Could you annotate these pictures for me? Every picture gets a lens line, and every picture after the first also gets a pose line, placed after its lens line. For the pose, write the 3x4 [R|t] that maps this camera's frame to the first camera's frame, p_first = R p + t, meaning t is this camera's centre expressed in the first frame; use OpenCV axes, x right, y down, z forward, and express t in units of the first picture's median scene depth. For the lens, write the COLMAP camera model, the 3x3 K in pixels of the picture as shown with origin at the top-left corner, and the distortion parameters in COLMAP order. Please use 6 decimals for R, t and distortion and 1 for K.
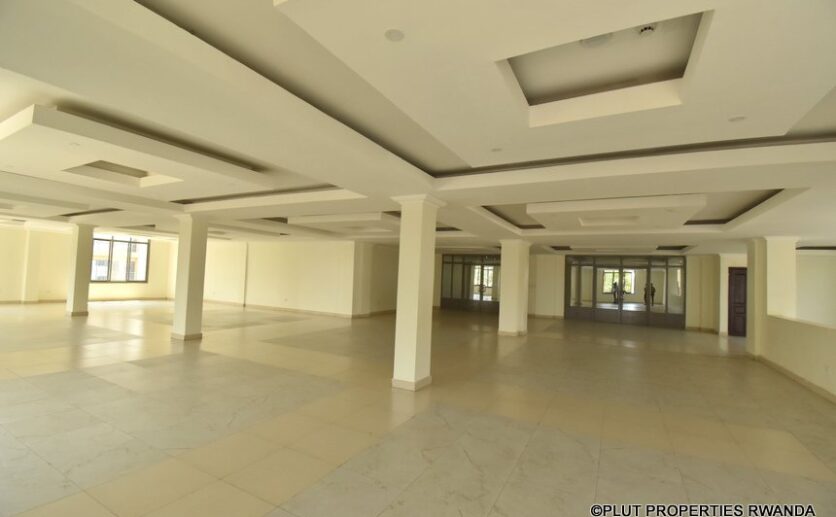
lens RADIAL K [[361.7, 0, 423.7], [0, 361.7, 257.9], [0, 0, 1]] dist [0.000046, -0.018694]
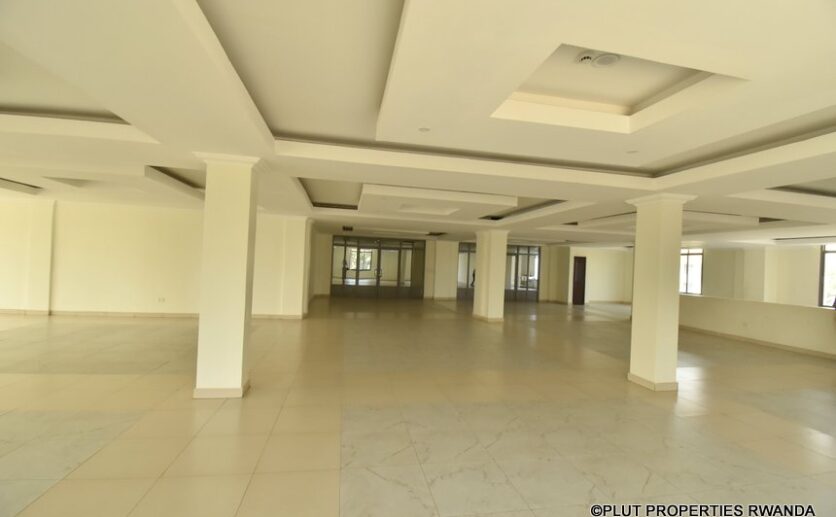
lens RADIAL K [[363.6, 0, 416.4], [0, 363.6, 267.1], [0, 0, 1]] dist [0.003571, -0.024176]
pose [[0.776591, -0.010669, 0.629915, -0.314590], [-0.044012, 0.996495, 0.071138, -0.003073], [-0.628466, -0.082969, 0.773399, 0.179905]]
